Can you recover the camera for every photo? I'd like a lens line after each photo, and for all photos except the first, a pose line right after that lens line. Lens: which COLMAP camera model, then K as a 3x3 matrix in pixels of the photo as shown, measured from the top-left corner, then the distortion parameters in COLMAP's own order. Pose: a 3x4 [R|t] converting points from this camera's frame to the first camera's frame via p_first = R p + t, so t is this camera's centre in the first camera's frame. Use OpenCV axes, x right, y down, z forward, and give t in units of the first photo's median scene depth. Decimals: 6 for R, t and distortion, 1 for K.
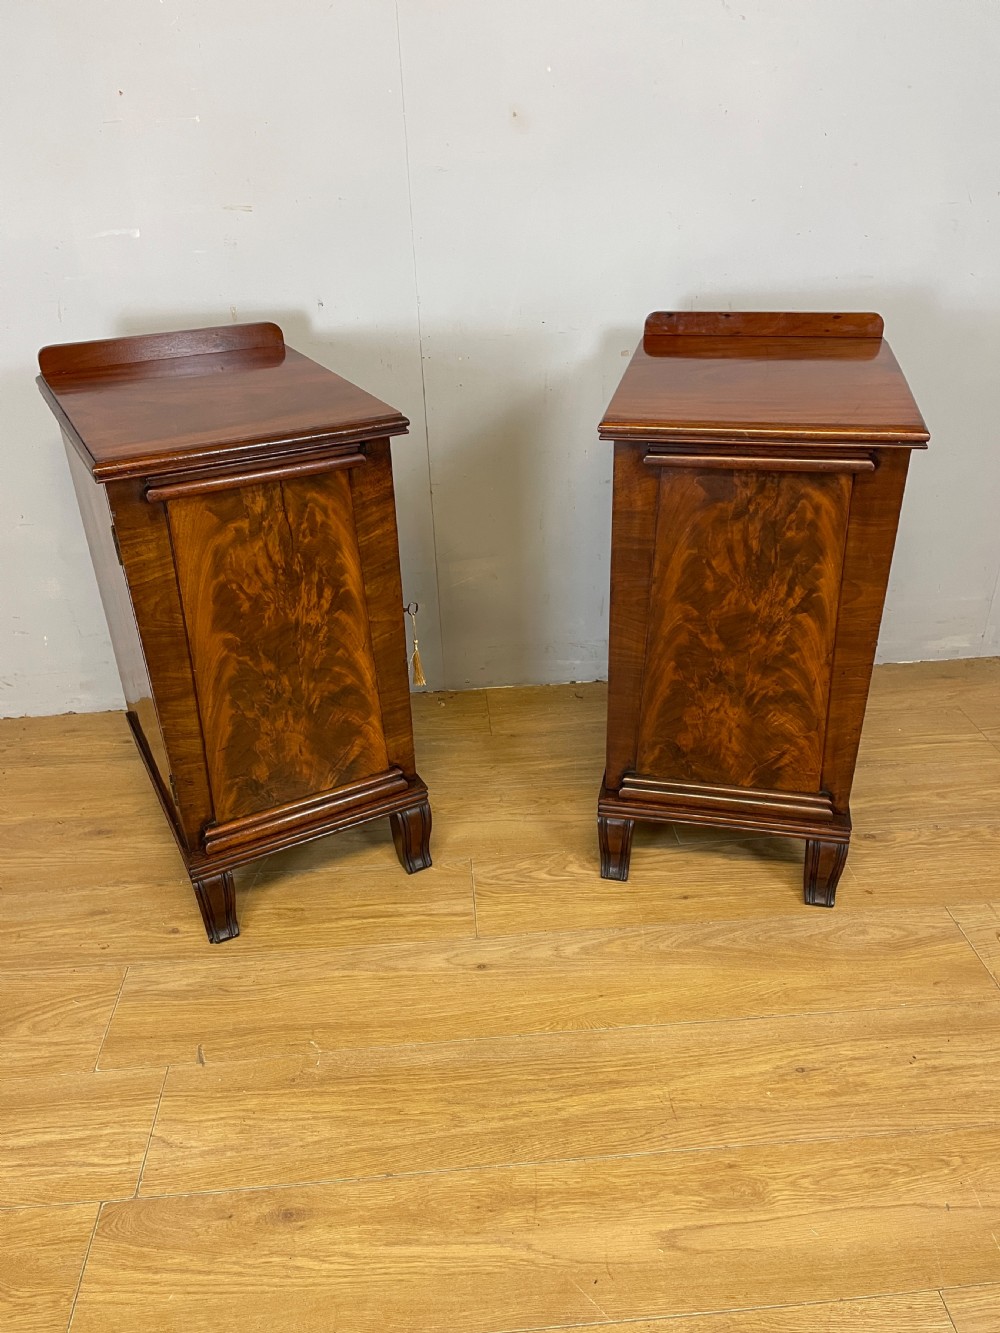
lens RADIAL K [[1008.3, 0, 502.9], [0, 1008.3, 668.8], [0, 0, 1]] dist [0.098174, -0.123893]
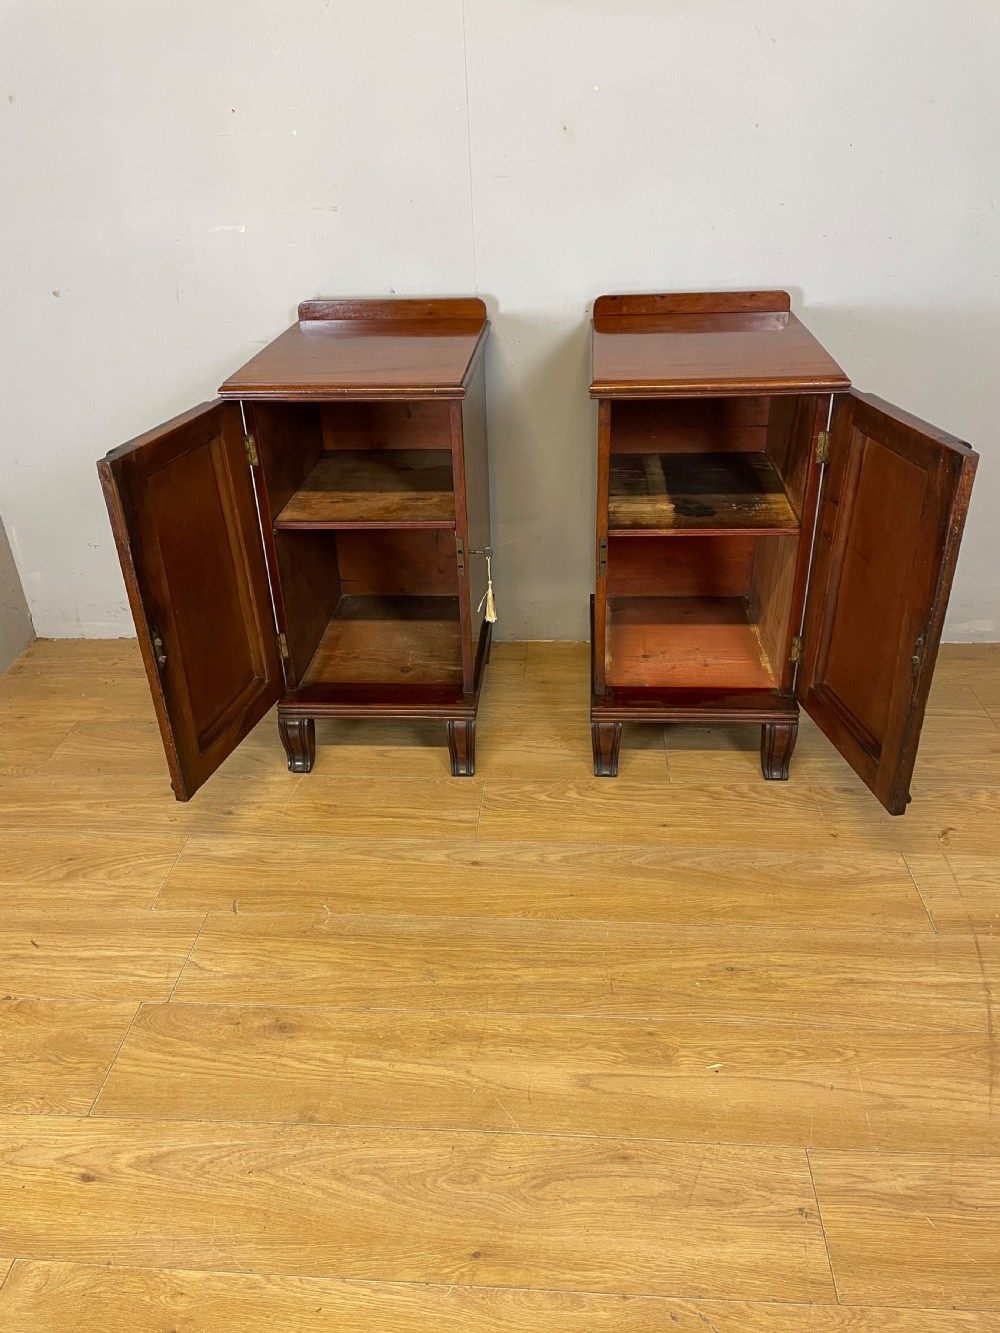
lens RADIAL K [[1008.3, 0, 496.4], [0, 1008.3, 654.9], [0, 0, 1]] dist [0.098174, -0.123893]
pose [[0.988939, 0.067492, -0.132076, 0.150016], [-0.067412, 0.997712, 0.005086, 0.049592], [0.132117, 0.003874, 0.991227, -0.160143]]
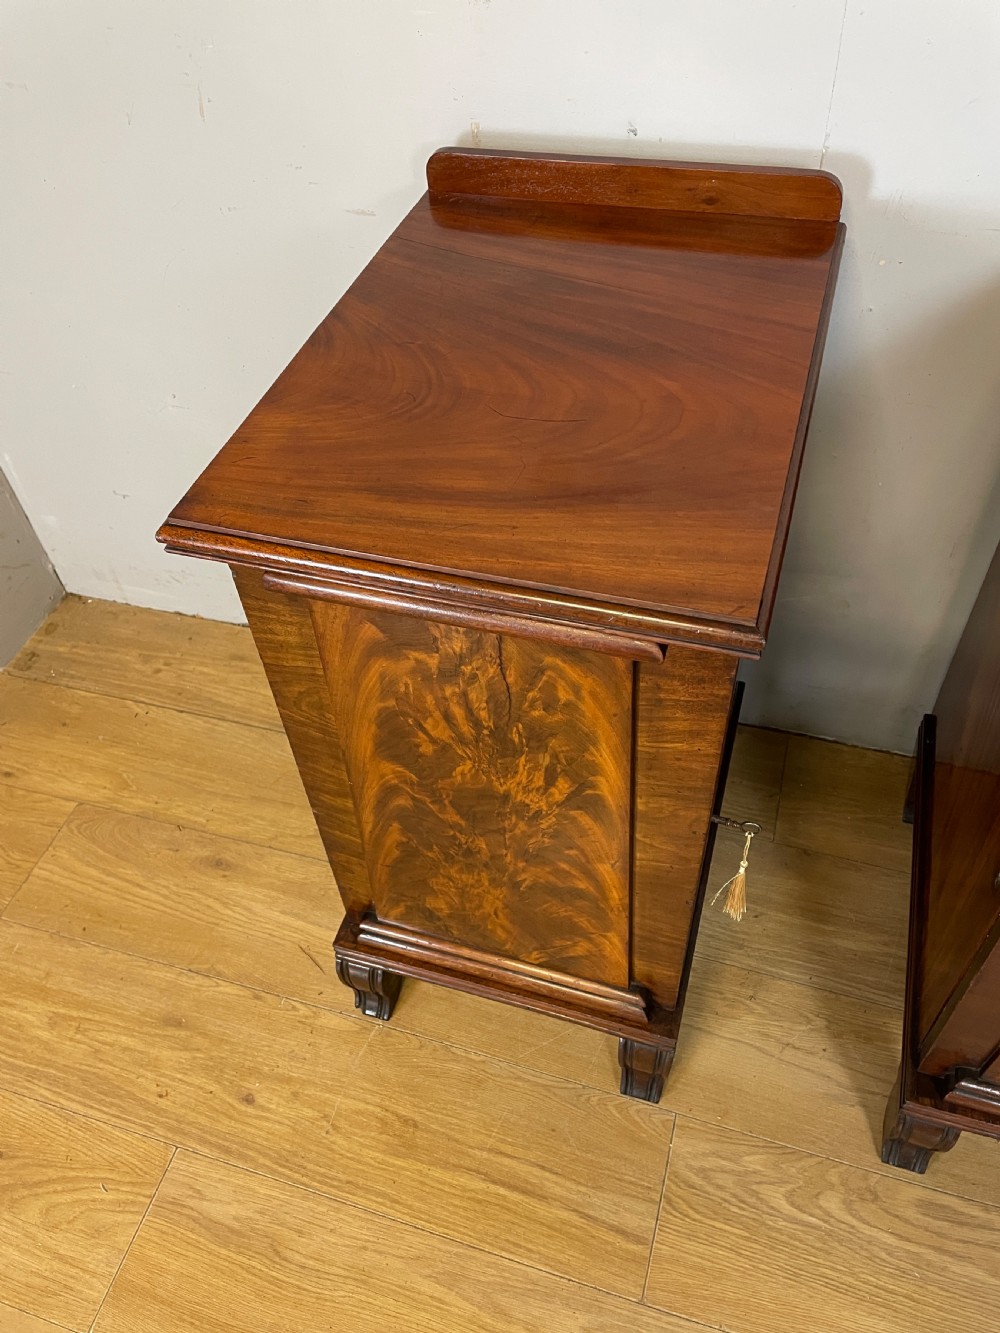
lens RADIAL K [[1008.3, 0, 498.8], [0, 1008.3, 654.9], [0, 0, 1]] dist [0.098174, -0.123893]
pose [[0.928317, 0.255148, -0.270419, -0.042054], [-0.152054, 0.924286, 0.350108, -0.361606], [0.339274, -0.283893, 0.896827, 0.551640]]
